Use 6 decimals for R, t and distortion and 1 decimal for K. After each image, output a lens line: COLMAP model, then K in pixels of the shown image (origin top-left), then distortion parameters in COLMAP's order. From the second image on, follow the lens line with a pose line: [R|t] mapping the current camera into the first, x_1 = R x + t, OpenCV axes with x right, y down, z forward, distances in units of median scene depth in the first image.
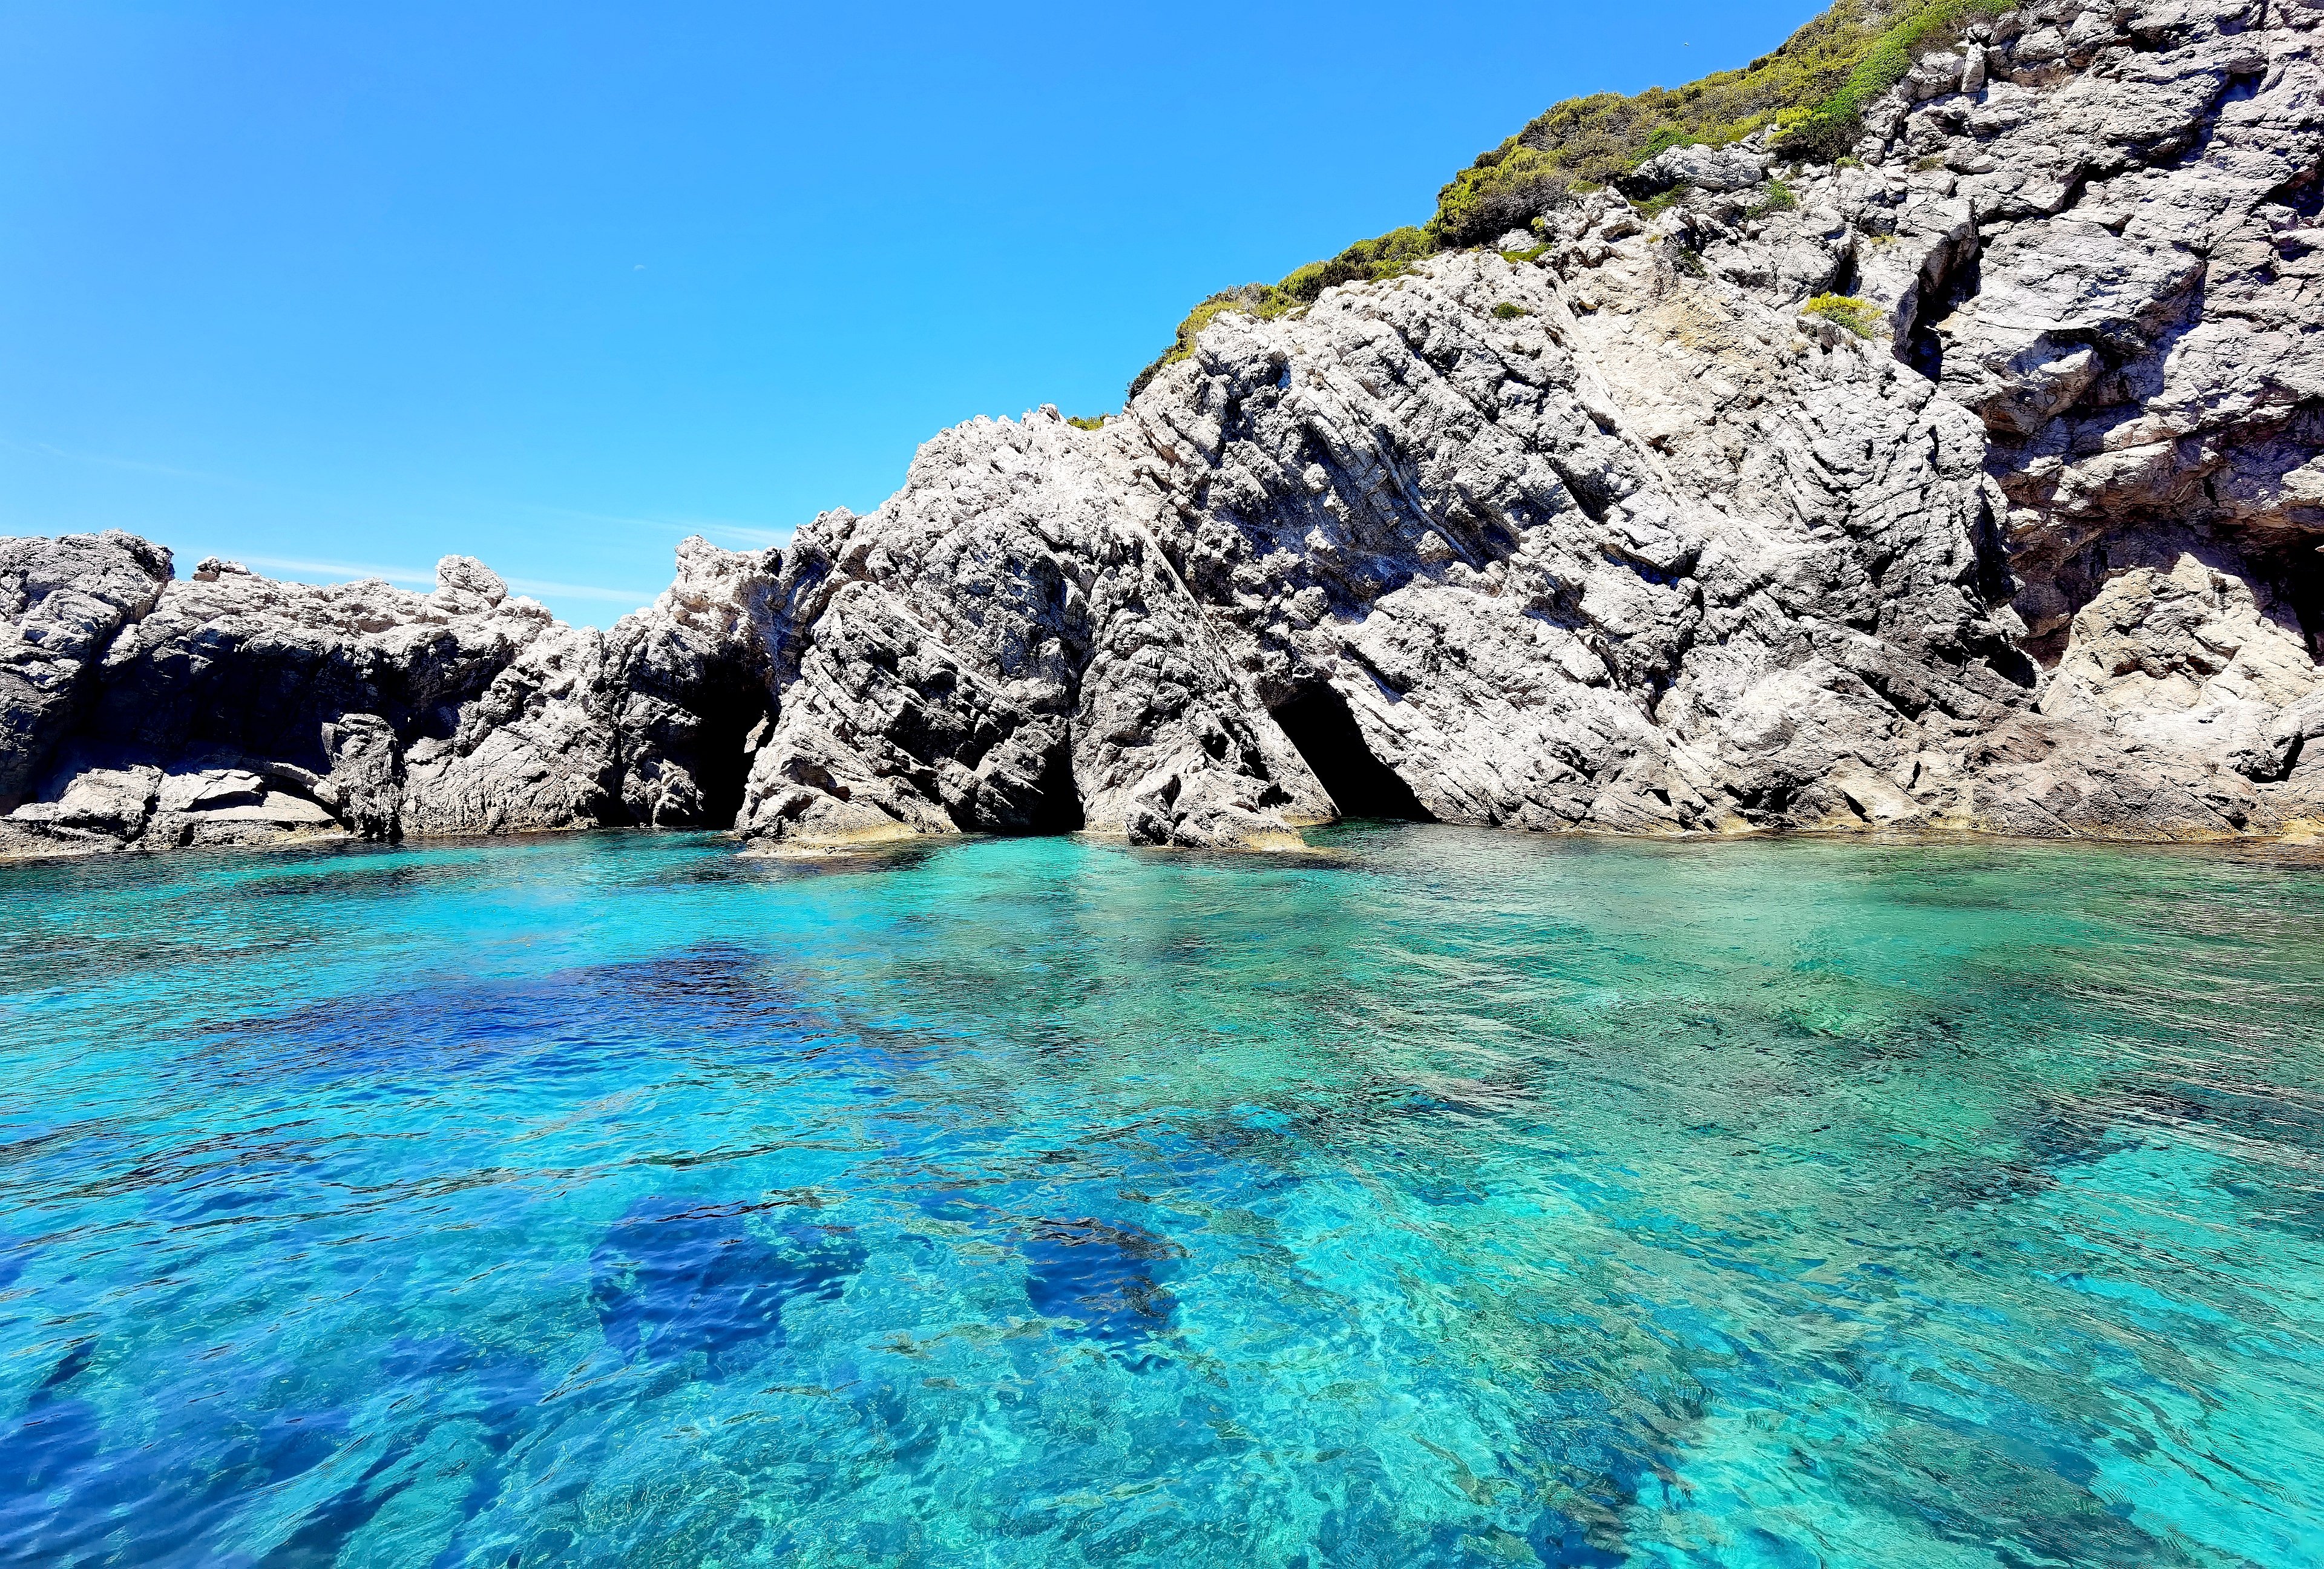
lens RADIAL K [[1212.5, 0, 1145.6], [0, 1212.5, 780.0], [0, 0, 1]] dist [-0.002283, -0.005517]
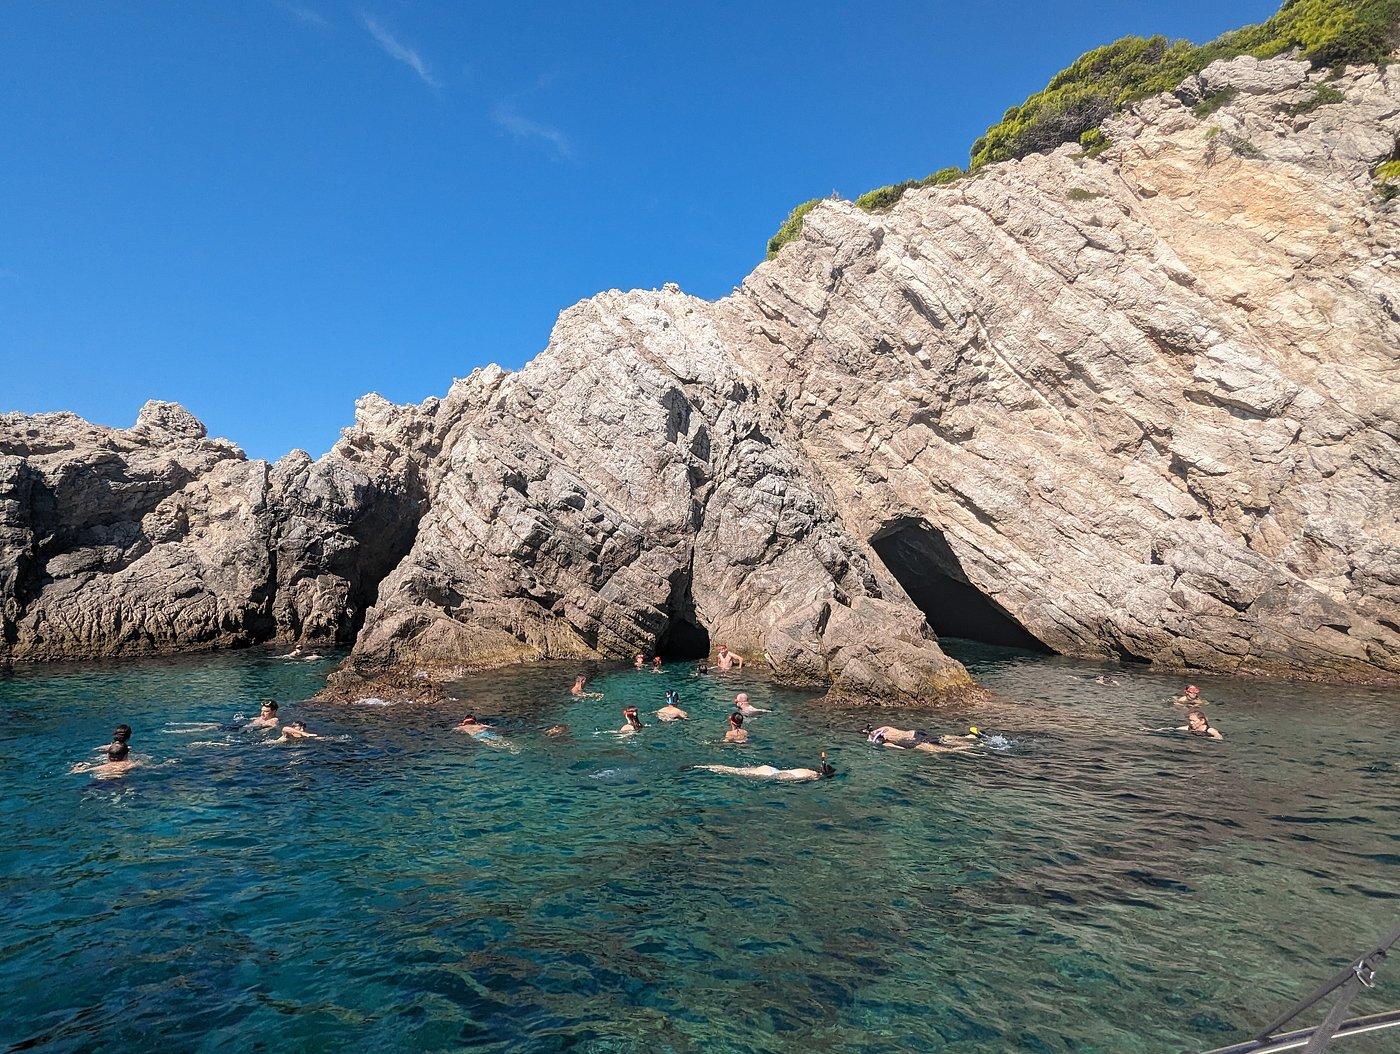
lens RADIAL K [[795.6, 0, 695.1], [0, 795.6, 525.4], [0, 0, 1]] dist [-0.005758, 0.006114]
pose [[0.999579, 0.013002, -0.025935, -0.042679], [-0.015361, 0.995555, -0.092919, -0.003465], [0.024612, 0.093278, 0.995336, 0.311491]]
